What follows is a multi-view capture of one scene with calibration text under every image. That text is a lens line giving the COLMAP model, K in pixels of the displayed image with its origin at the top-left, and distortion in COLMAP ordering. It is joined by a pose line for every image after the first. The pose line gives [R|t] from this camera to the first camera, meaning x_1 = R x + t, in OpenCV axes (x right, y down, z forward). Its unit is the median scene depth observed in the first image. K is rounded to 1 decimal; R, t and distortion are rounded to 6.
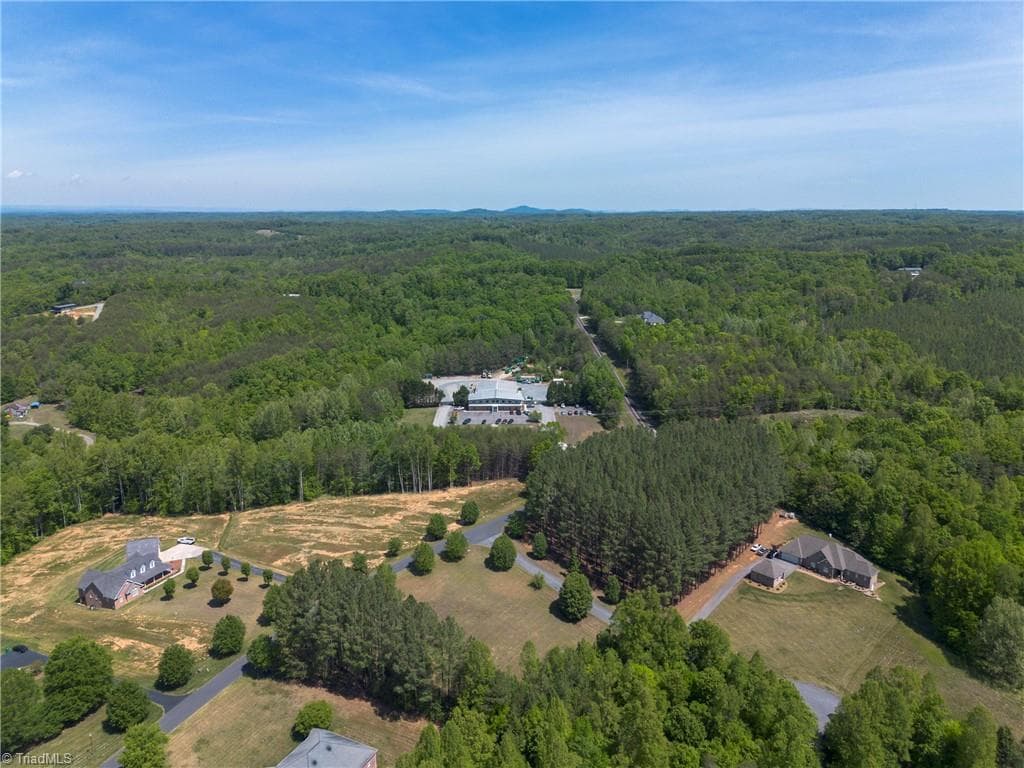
lens RADIAL K [[726.5, 0, 512.5], [0, 726.5, 389.4], [0, 0, 1]] dist [0.064045, -0.053524]
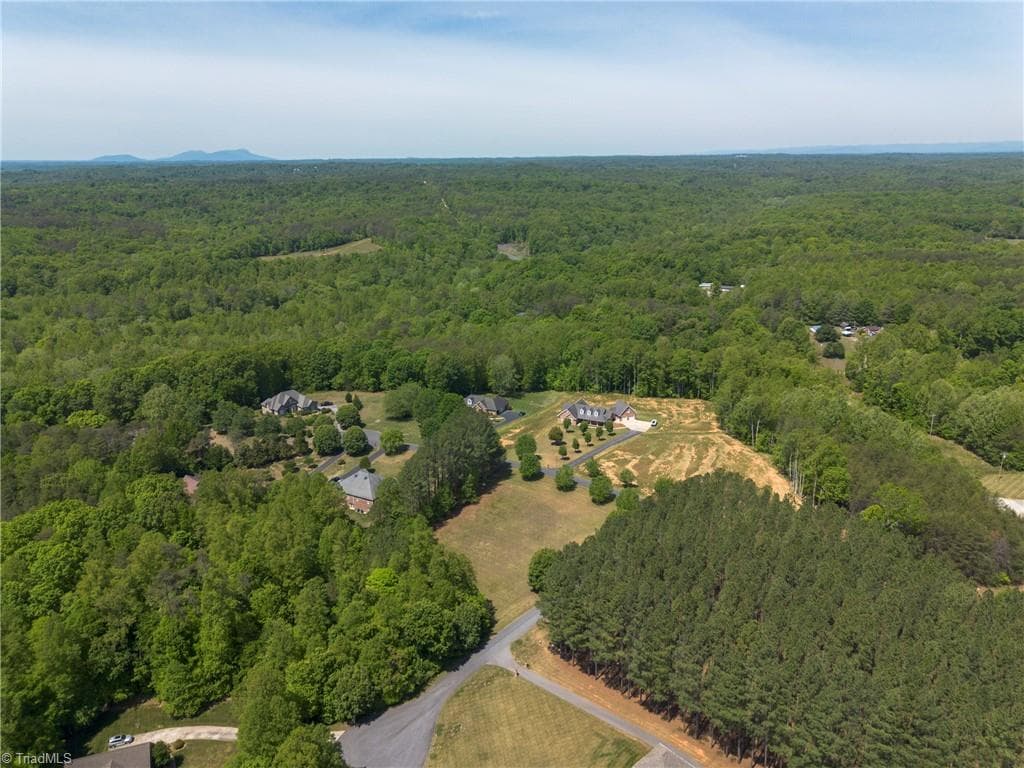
lens RADIAL K [[726.5, 0, 509.8], [0, 726.5, 382.8], [0, 0, 1]] dist [0.064045, -0.053524]
pose [[-0.045194, 0.294603, -0.954551, 0.840860], [-0.226382, 0.927648, 0.297018, -0.197511], [0.972990, 0.229516, 0.024769, 0.793308]]
